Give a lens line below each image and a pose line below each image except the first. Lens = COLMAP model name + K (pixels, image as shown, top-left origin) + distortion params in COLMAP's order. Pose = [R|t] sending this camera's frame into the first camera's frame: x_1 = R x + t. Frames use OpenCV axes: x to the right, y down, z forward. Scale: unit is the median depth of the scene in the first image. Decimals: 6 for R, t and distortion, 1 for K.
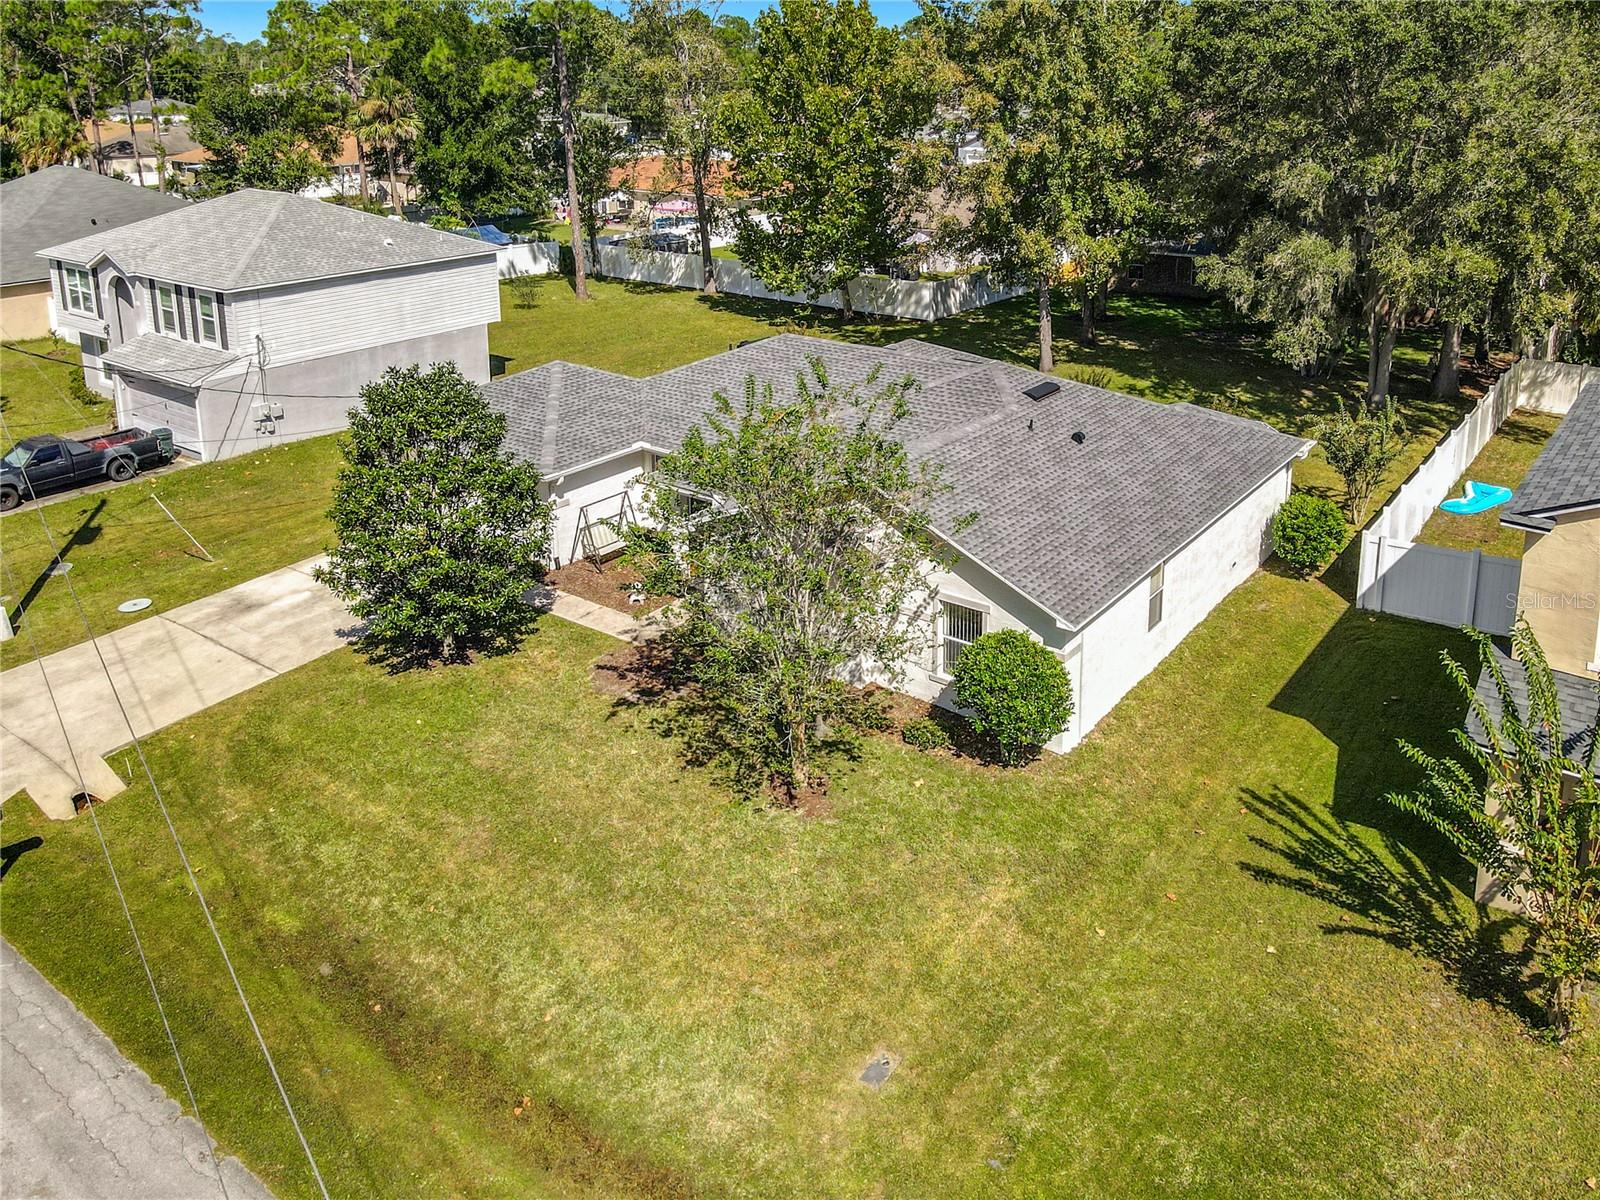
lens RADIAL K [[1255.6, 0, 833.9], [0, 1255.6, 345.4], [0, 0, 1]] dist [-0.001616, 0.012663]
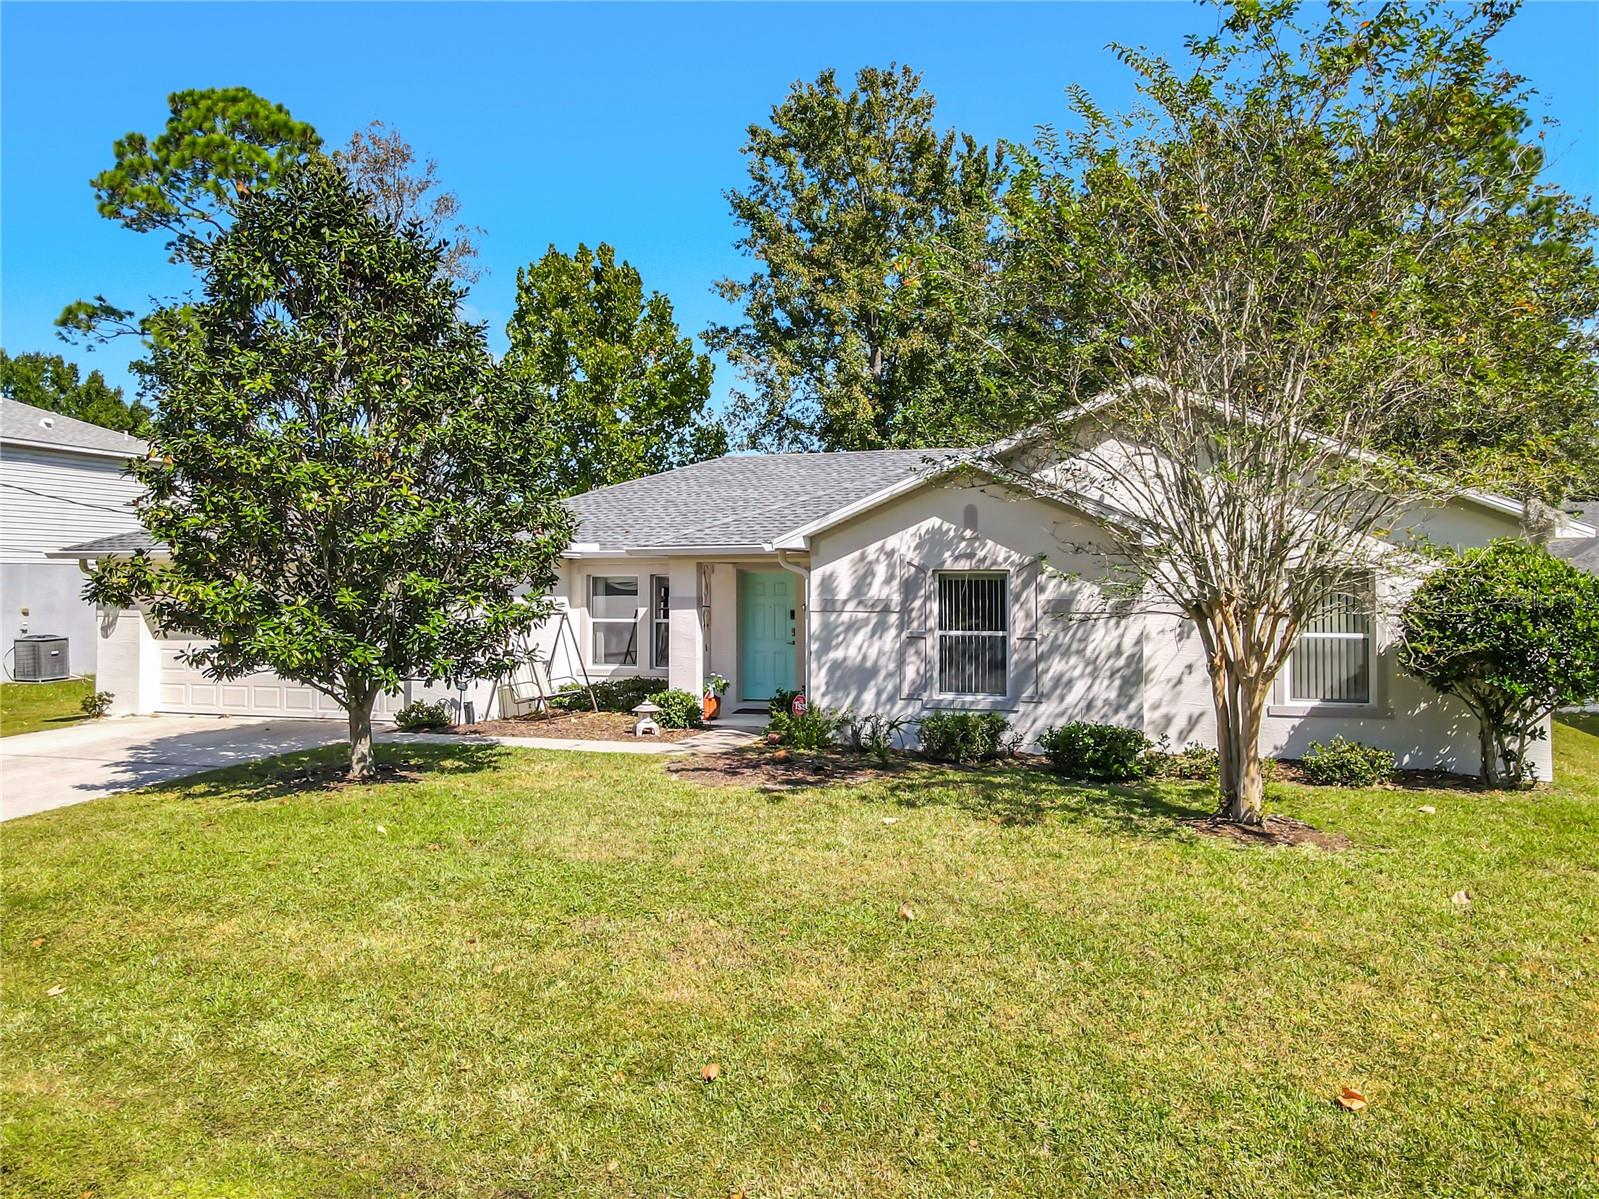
lens RADIAL K [[1183.1, 0, 798.6], [0, 1183.1, 578.8], [0, 0, 1]] dist [0.000193, -0.002500]
pose [[0.944254, 0.013169, 0.328955, -0.287984], [0.063682, 0.973022, -0.221748, 0.273837], [-0.323001, 0.230334, 0.917942, 0.471820]]
